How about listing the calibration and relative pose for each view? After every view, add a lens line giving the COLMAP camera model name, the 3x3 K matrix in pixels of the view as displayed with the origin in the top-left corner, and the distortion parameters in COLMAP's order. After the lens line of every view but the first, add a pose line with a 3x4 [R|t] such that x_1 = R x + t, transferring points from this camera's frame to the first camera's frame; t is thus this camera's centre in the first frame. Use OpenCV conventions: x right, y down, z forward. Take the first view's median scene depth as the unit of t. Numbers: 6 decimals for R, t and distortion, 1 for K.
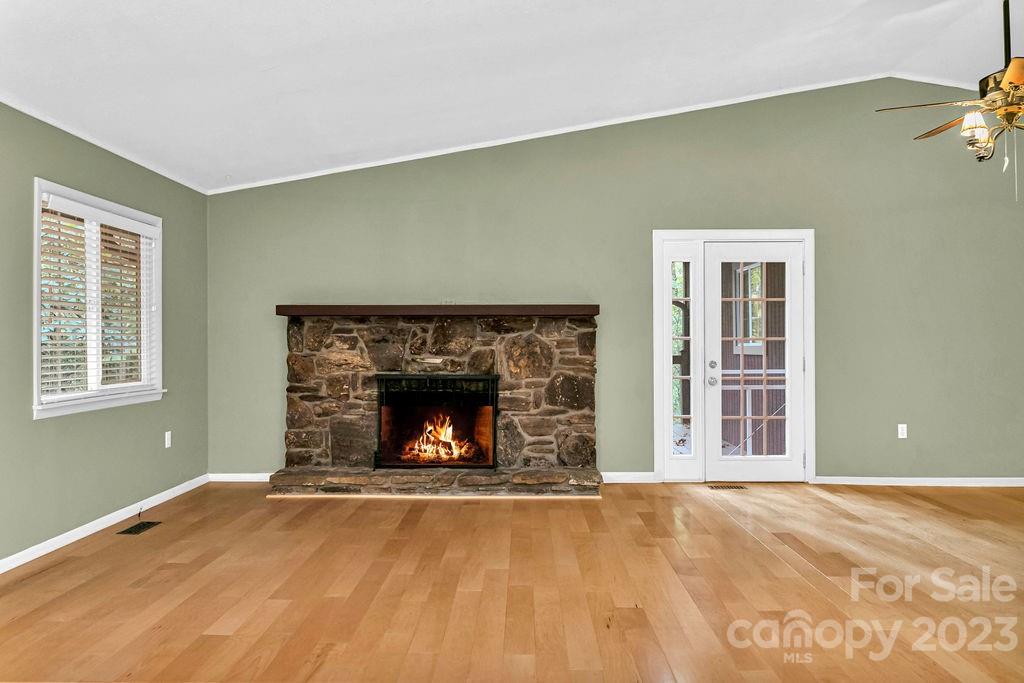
lens RADIAL K [[671.7, 0, 512.0], [0, 671.7, 341.5], [0, 0, 1]] dist [0.001950, -0.000366]
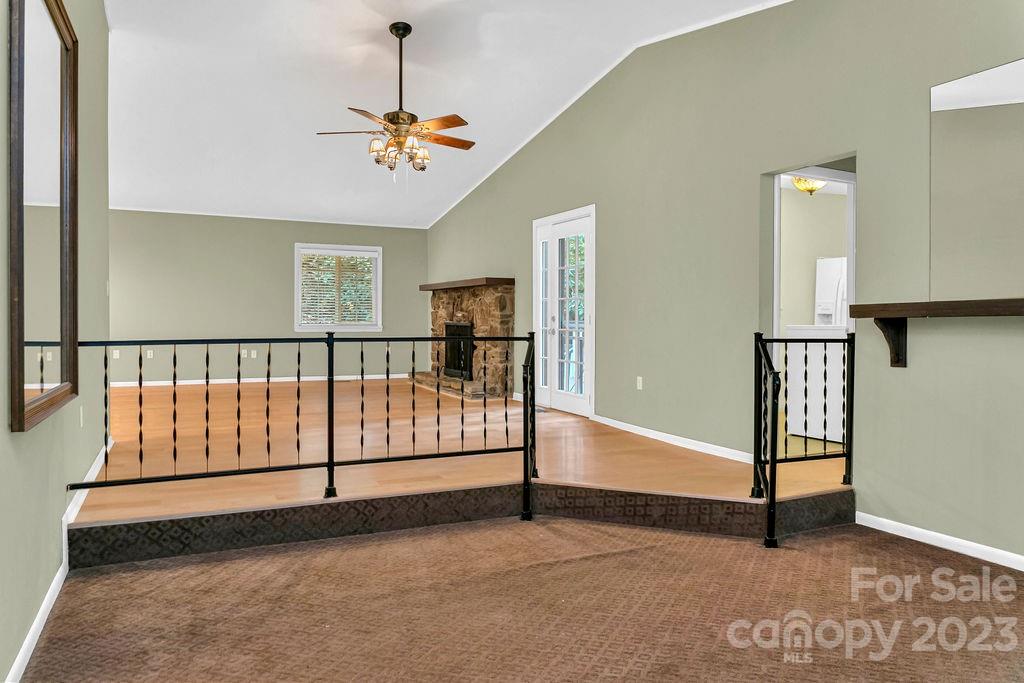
lens RADIAL K [[671.7, 0, 512.0], [0, 671.7, 341.5], [0, 0, 1]] dist [0.001950, -0.000366]
pose [[0.449723, 0.039423, -0.892298, 1.435373], [-0.011487, 0.999198, 0.038357, 0.029376], [0.893094, -0.007000, 0.449815, 0.343365]]
